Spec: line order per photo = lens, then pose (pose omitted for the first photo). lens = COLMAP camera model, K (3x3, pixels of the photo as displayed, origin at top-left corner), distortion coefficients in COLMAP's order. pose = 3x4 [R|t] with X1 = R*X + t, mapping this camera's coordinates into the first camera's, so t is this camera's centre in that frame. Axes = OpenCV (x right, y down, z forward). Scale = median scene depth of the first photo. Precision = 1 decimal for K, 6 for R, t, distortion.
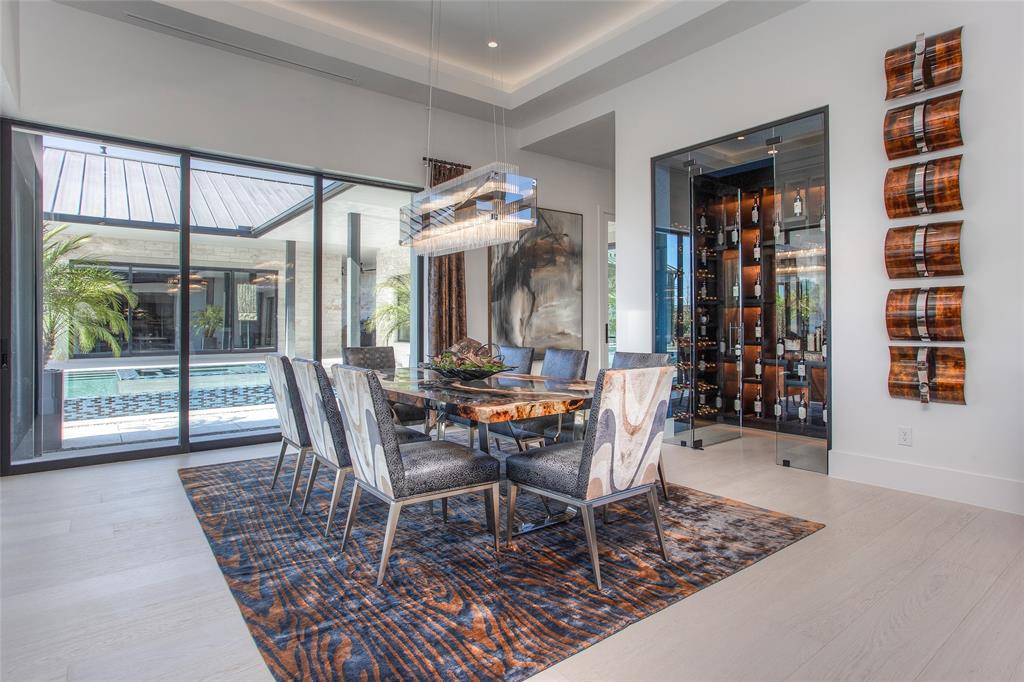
lens RADIAL K [[543.7, 0, 461.3], [0, 543.7, 323.2], [0, 0, 1]] dist [-0.016746, 0.001605]
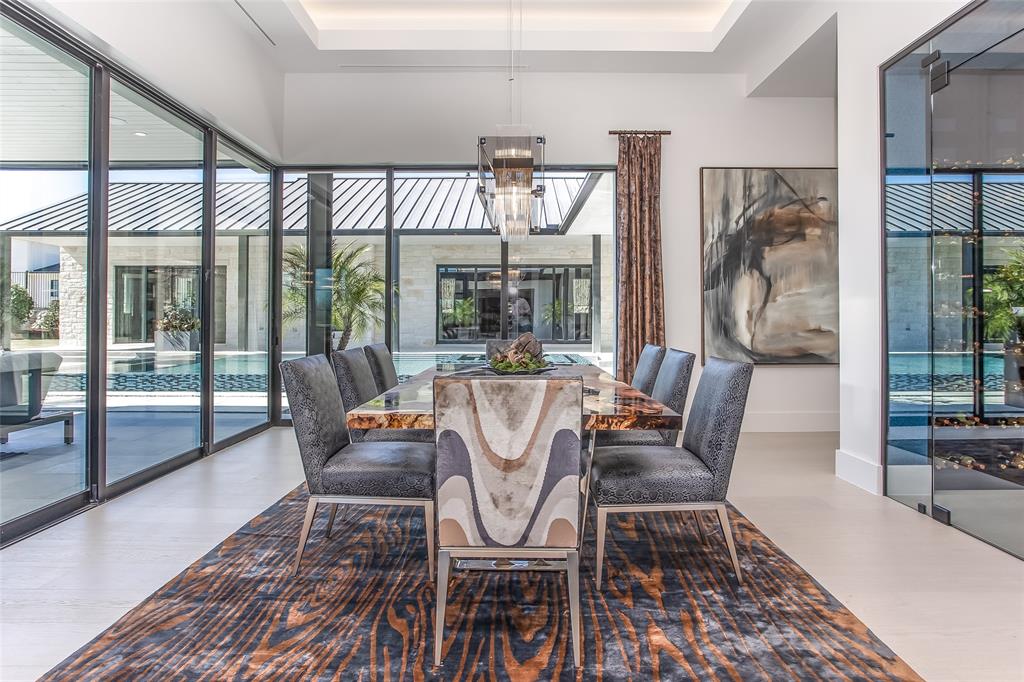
lens RADIAL K [[536.5, 0, 516.4], [0, 536.5, 318.3], [0, 0, 1]] dist [-0.056218, 0.039887]
pose [[0.813446, 0.007438, -0.581593, 0.293074], [-0.005834, 0.999972, 0.004630, 0.000920], [0.581611, -0.000373, 0.813467, 0.177301]]
